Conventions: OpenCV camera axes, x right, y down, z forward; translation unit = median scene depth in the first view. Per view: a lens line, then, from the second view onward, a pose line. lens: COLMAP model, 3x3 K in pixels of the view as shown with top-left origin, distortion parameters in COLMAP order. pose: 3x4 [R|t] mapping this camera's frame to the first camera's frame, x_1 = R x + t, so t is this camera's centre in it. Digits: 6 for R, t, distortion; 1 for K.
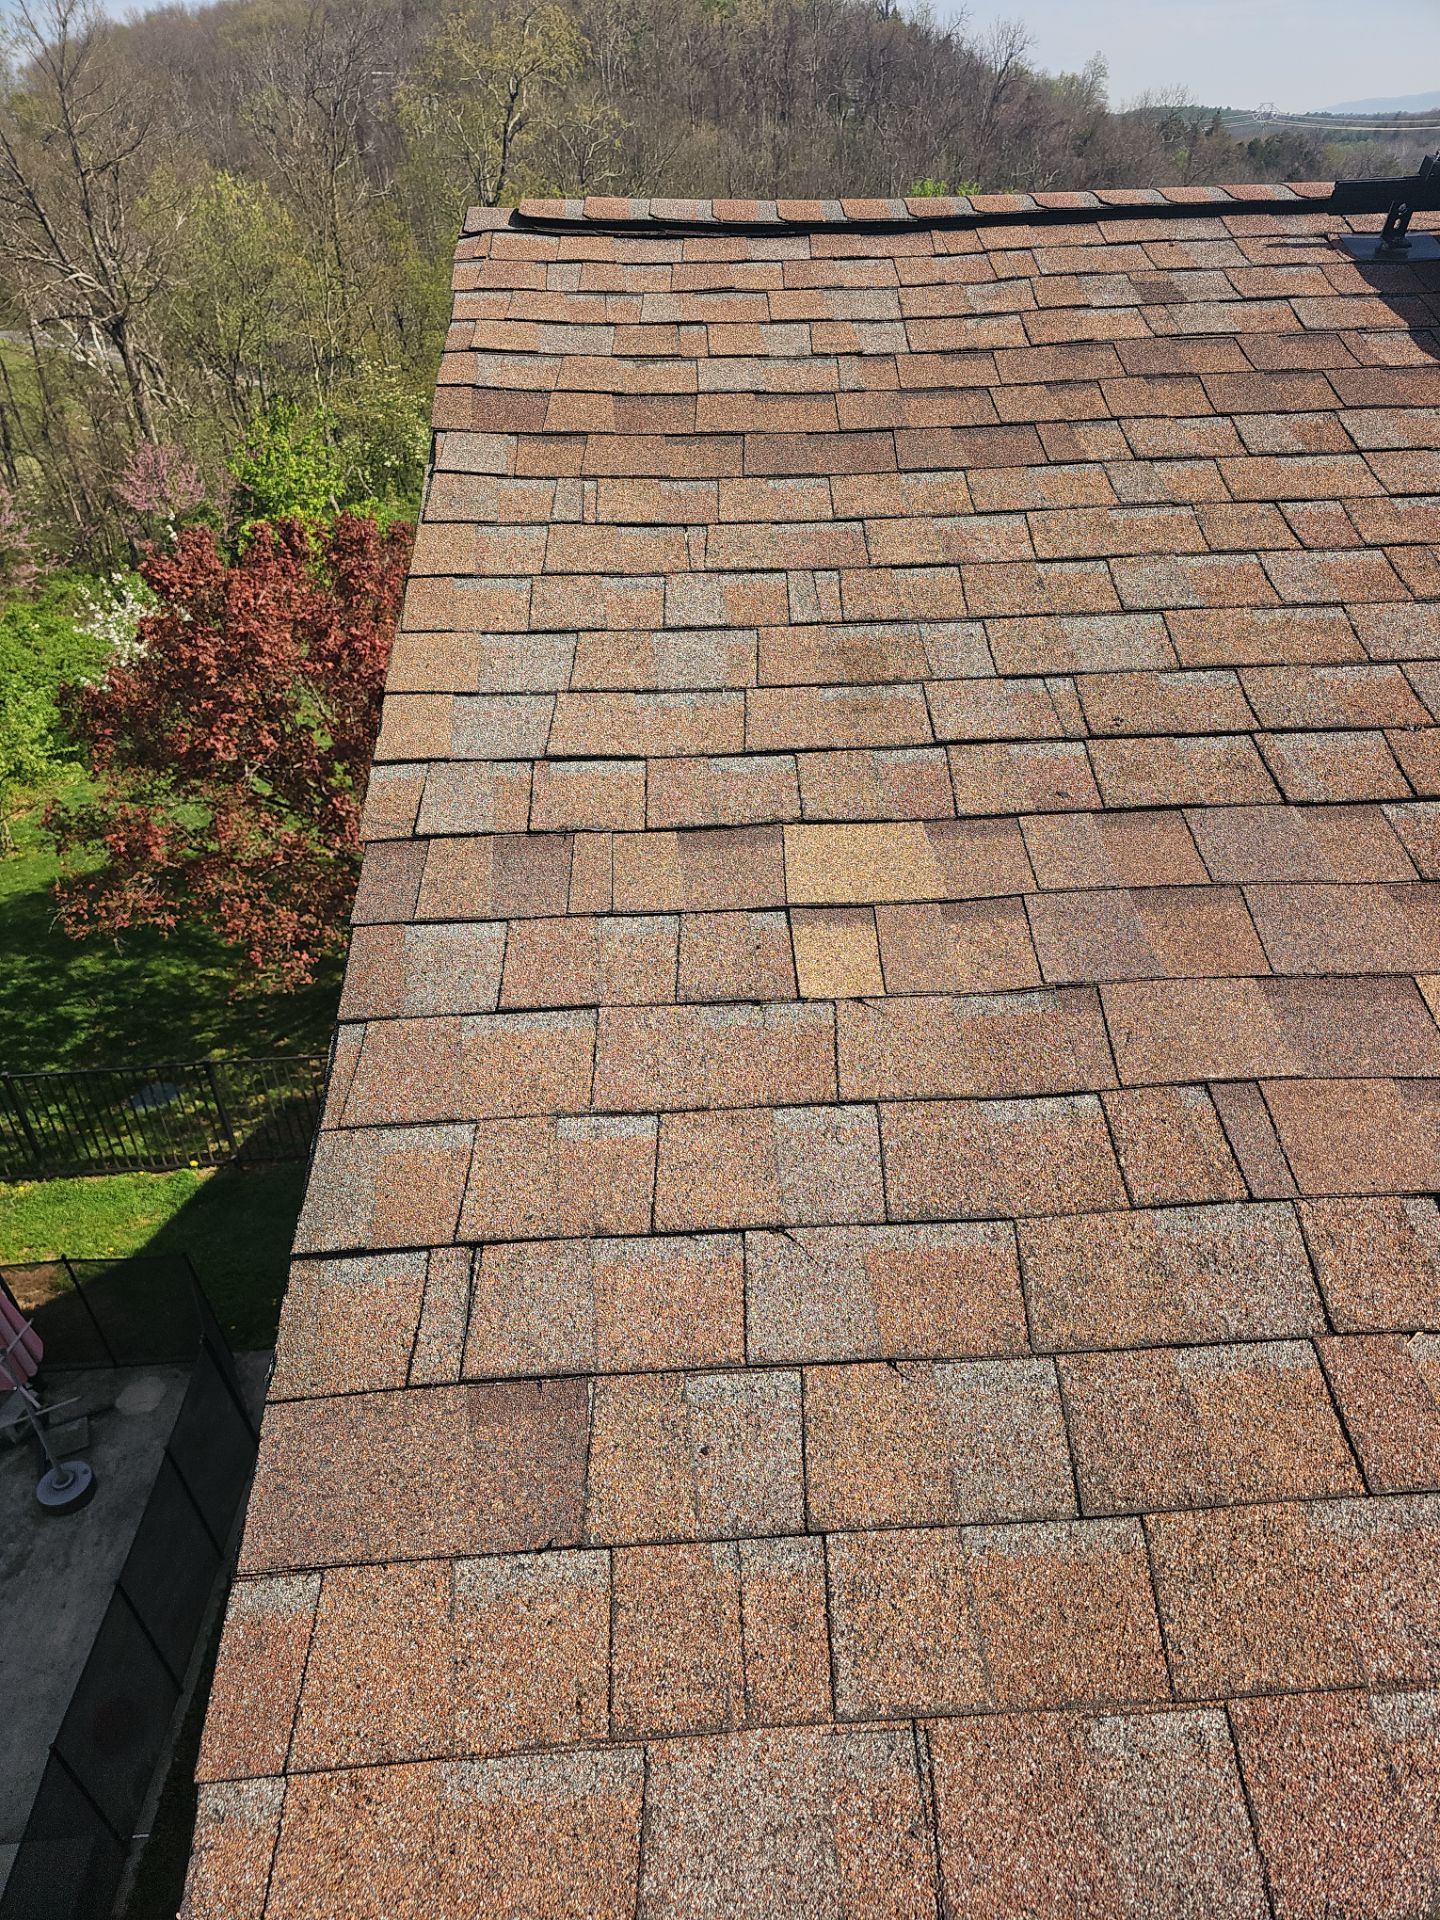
lens RADIAL K [[1219.4, 0, 720.0], [0, 1219.4, 960.0], [0, 0, 1]] dist [0.055256, -0.047117]
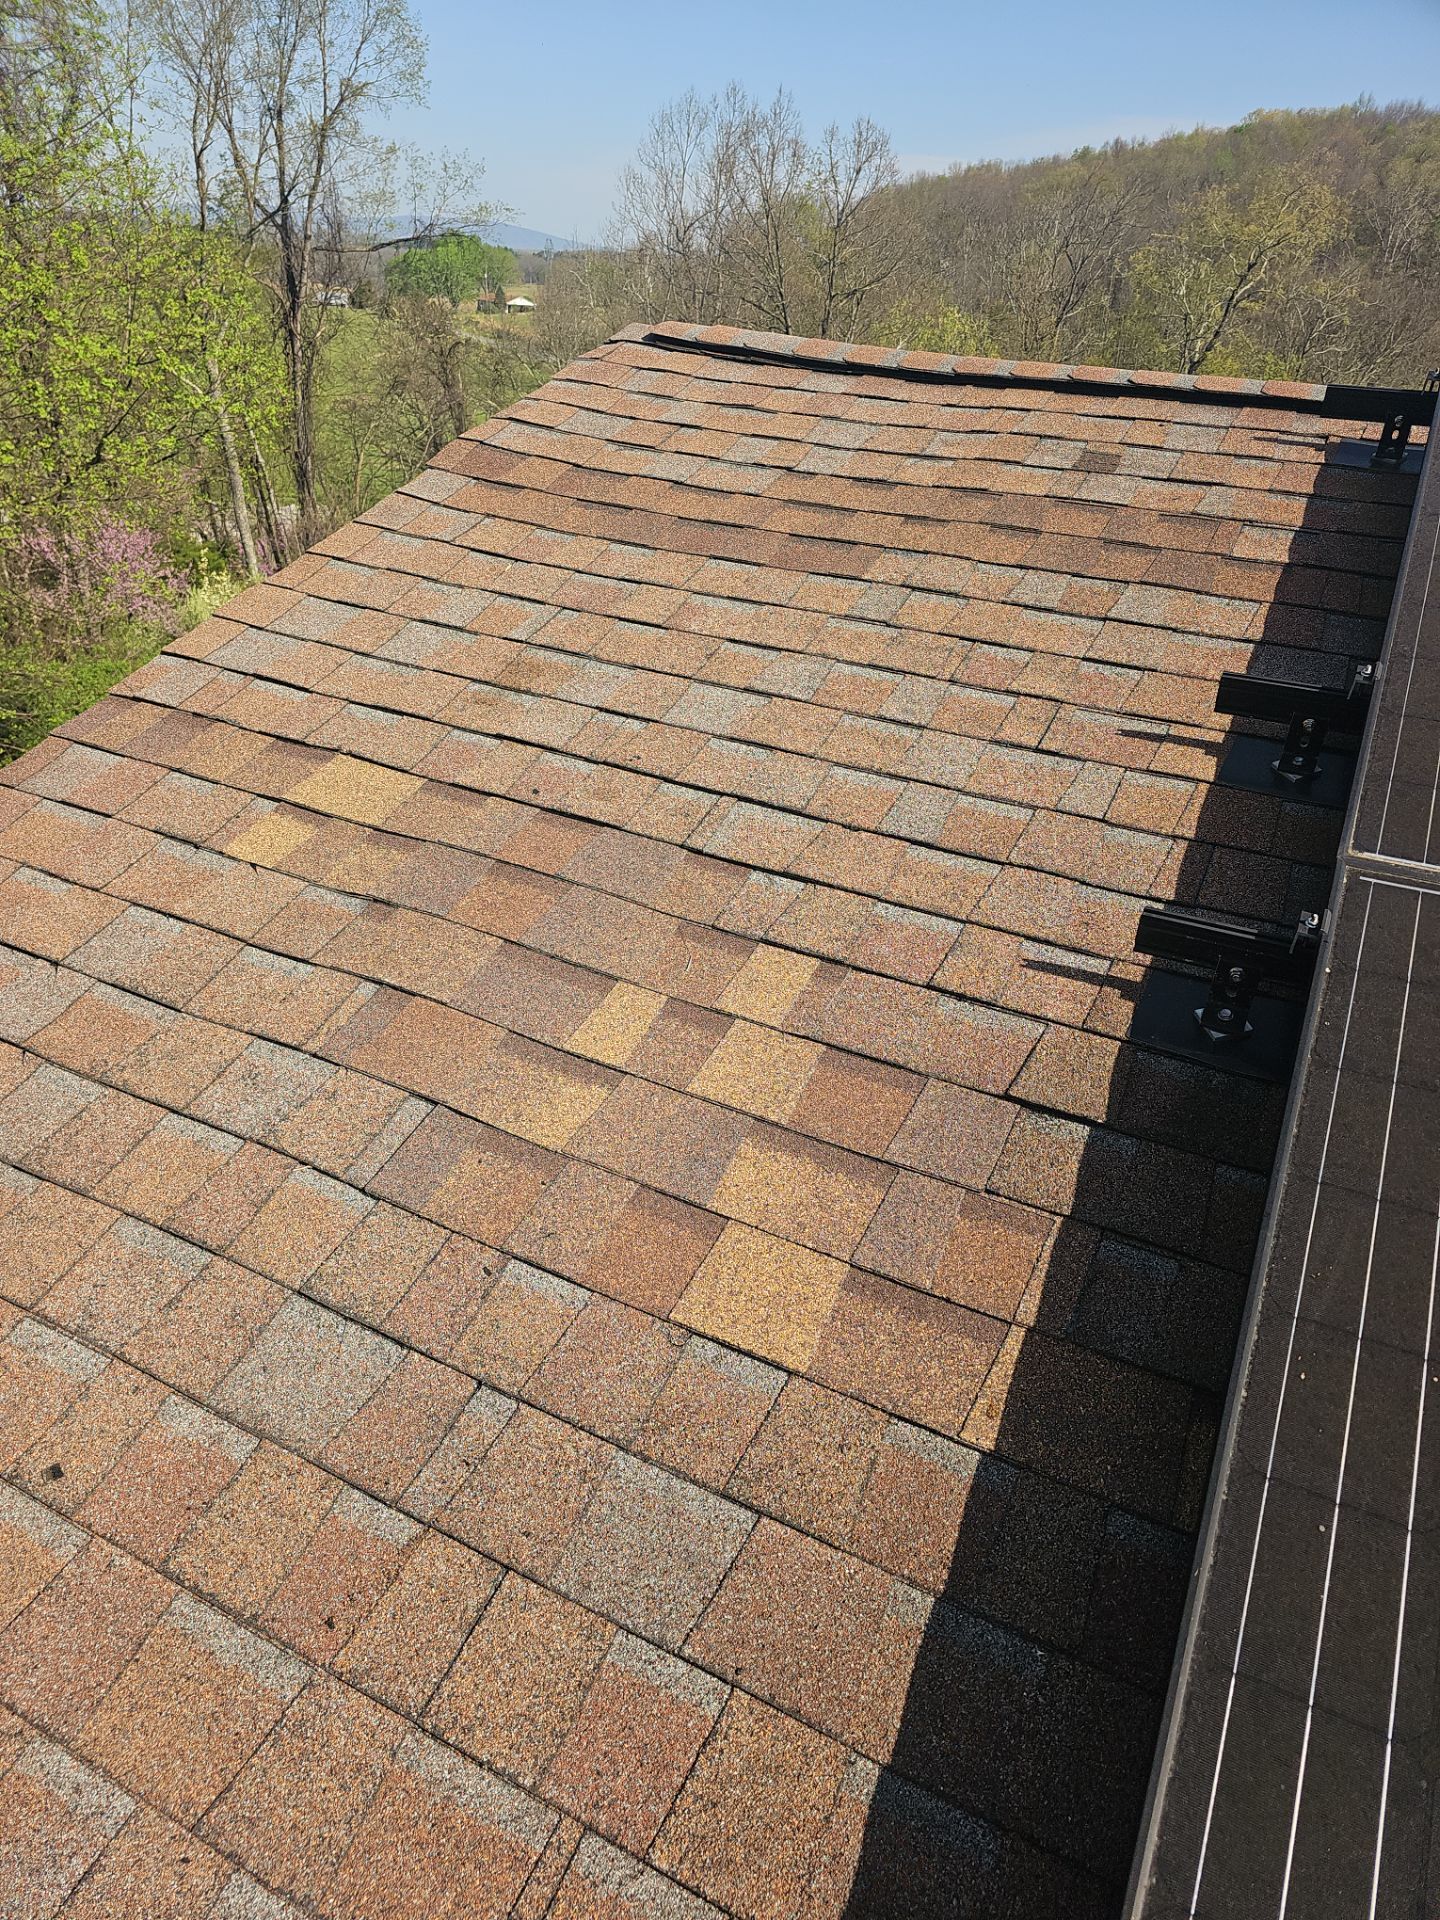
lens RADIAL K [[1219.4, 0, 720.0], [0, 1219.4, 960.0], [0, 0, 1]] dist [0.055256, -0.047117]
pose [[0.870999, 0.304234, -0.385750, 0.742089], [-0.337355, 0.941177, -0.019438, -0.010666], [0.357145, 0.147065, 0.922399, -0.032227]]
